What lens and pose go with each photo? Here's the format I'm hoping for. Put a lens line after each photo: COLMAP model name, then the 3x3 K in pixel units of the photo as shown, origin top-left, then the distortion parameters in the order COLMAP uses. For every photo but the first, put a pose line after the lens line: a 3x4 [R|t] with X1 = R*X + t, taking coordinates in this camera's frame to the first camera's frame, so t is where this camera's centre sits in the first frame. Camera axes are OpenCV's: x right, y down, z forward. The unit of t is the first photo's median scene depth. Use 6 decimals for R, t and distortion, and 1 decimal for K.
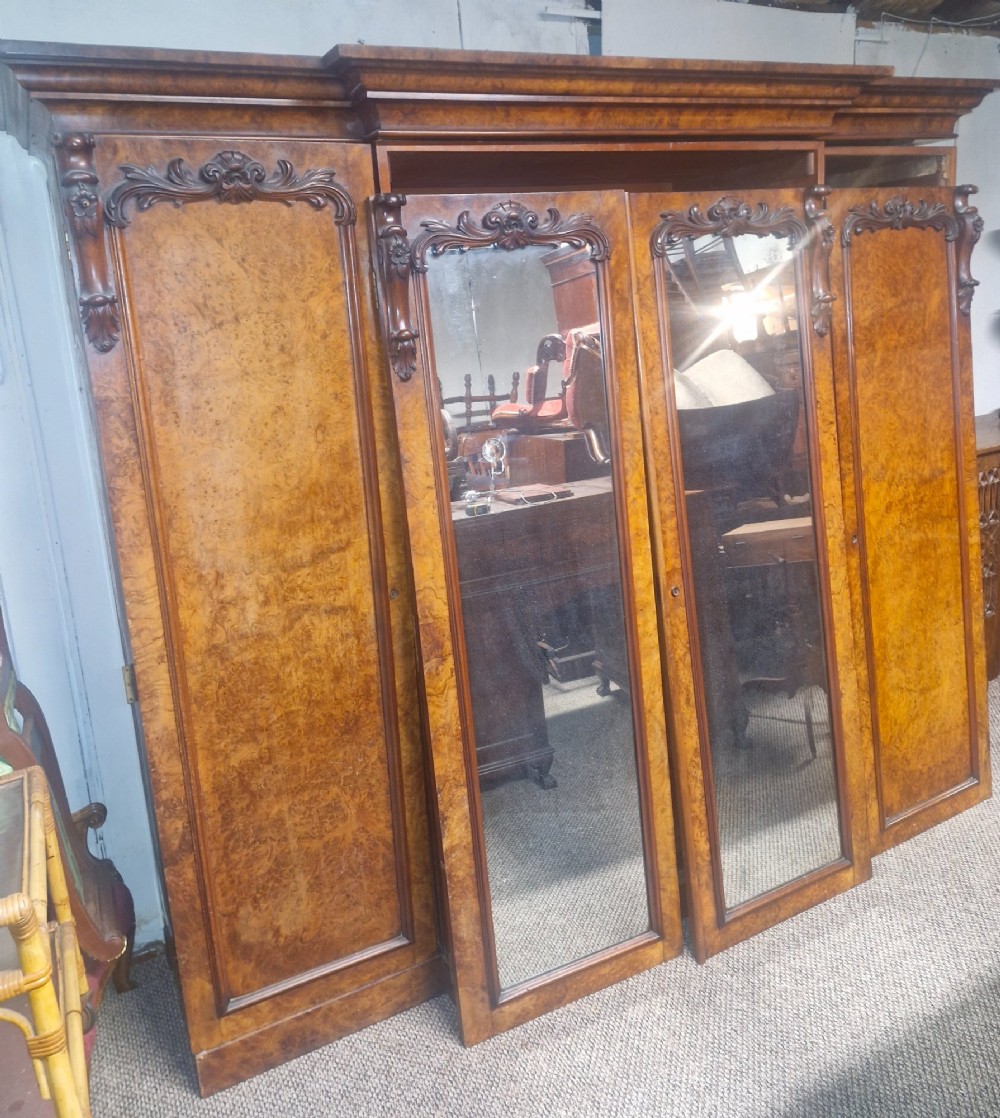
lens RADIAL K [[912.0, 0, 513.0], [0, 912.0, 479.4], [0, 0, 1]] dist [0.083035, -0.088172]
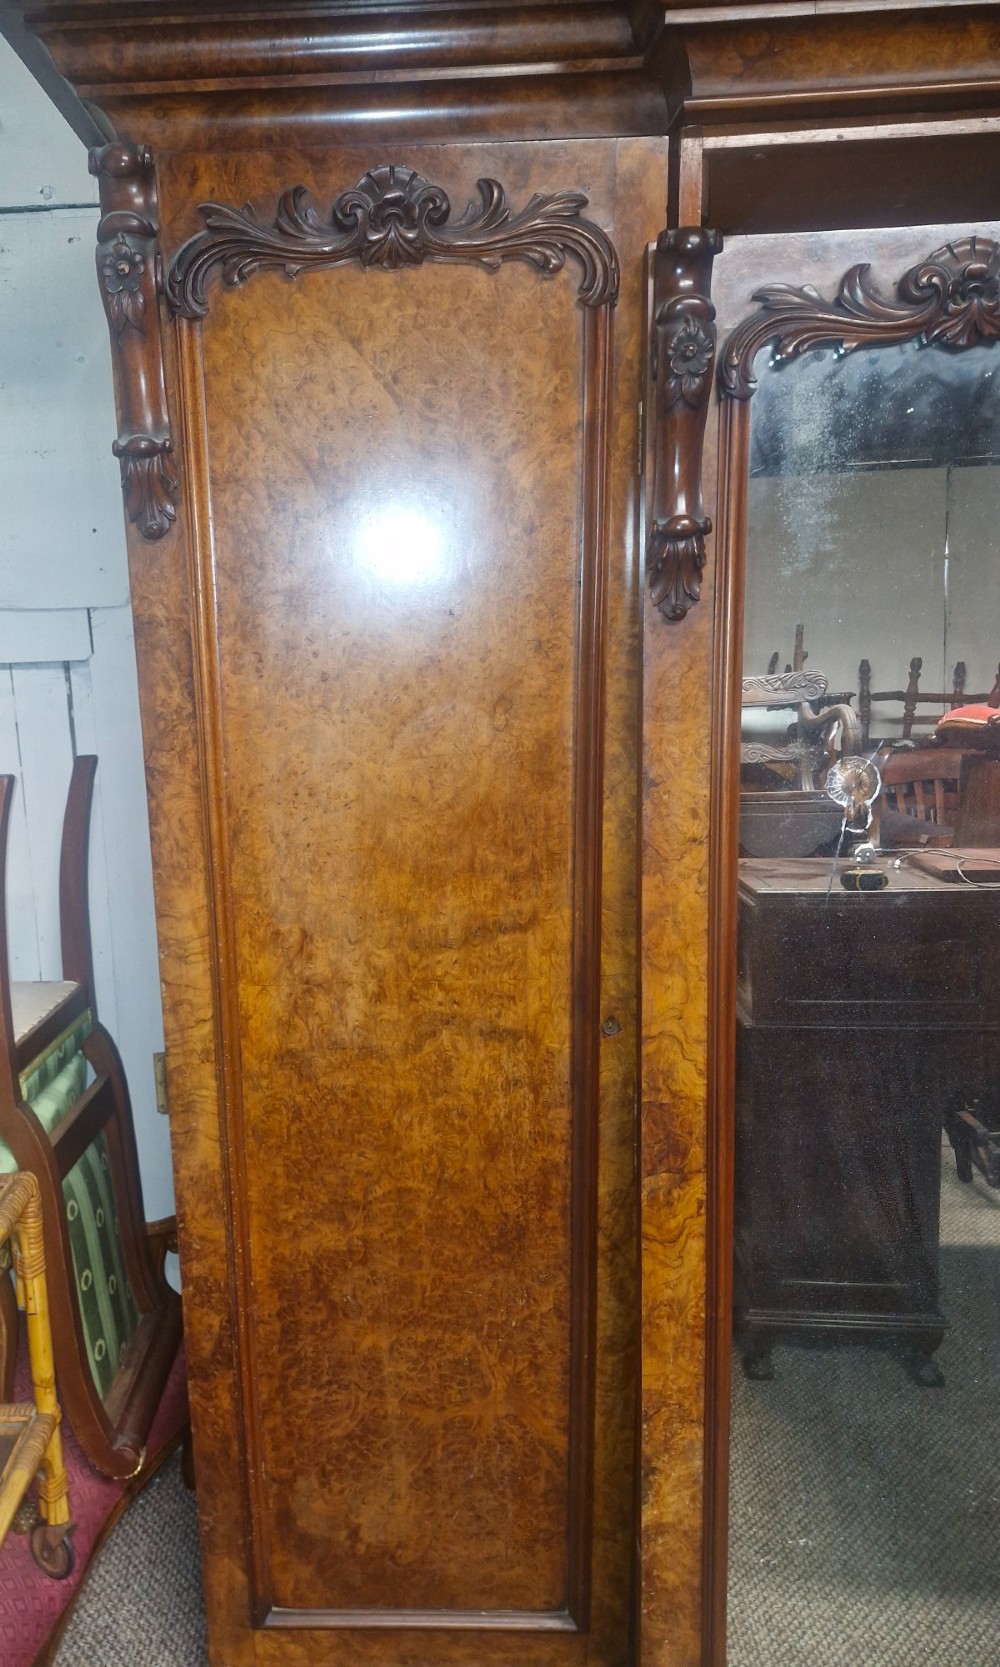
lens RADIAL K [[1130.5, 0, 383.2], [0, 1130.5, 821.8], [0, 0, 1]] dist [0.059179, -0.052891]
pose [[0.873386, 0.138989, -0.466775, 0.044774], [-0.123479, 0.990292, 0.063831, -0.018700], [0.471115, 0.001888, 0.882070, 0.350098]]
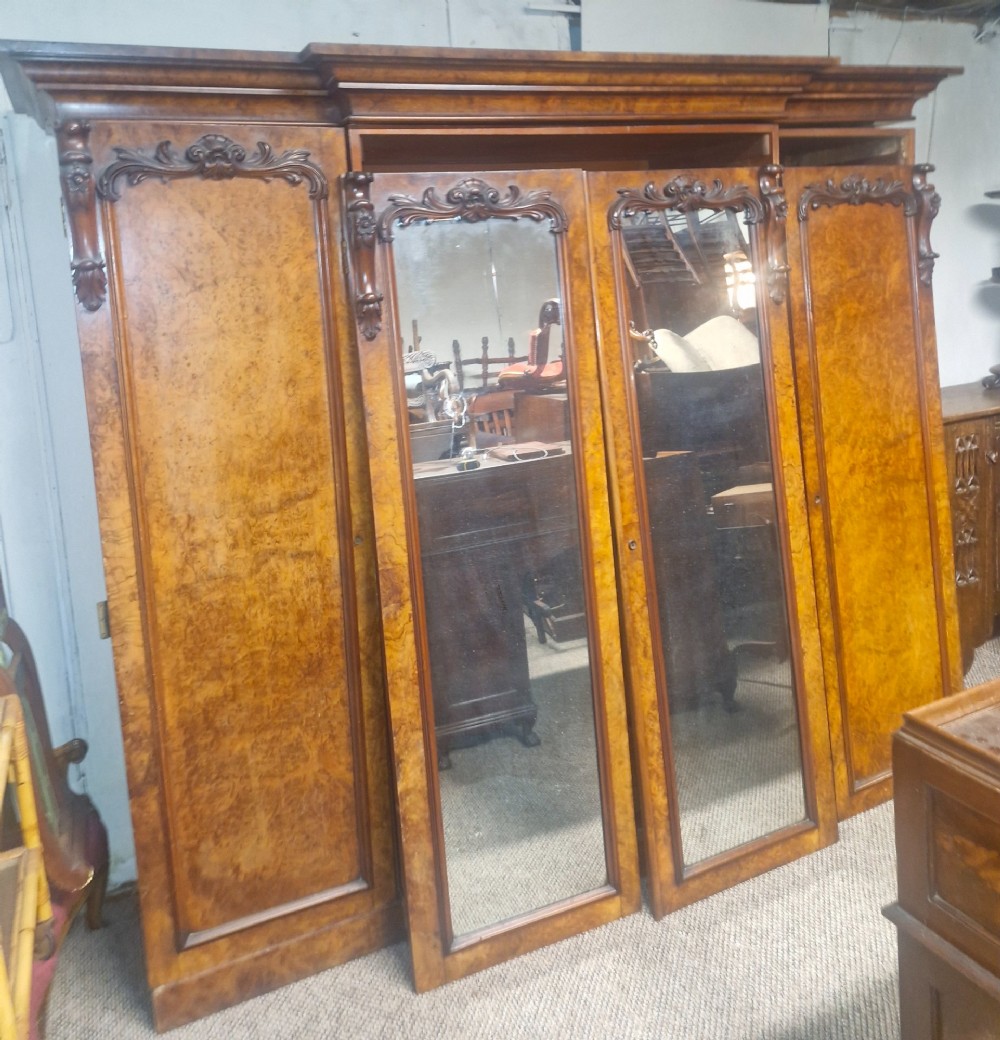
lens RADIAL K [[913.4, 0, 515.7], [0, 913.4, 371.8], [0, 0, 1]] dist [0.071199, -0.070941]
pose [[0.999127, 0.013437, -0.039556, 0.089812], [-0.016462, 0.996883, -0.077155, 0.009298], [0.038396, 0.077739, 0.996234, -0.063300]]
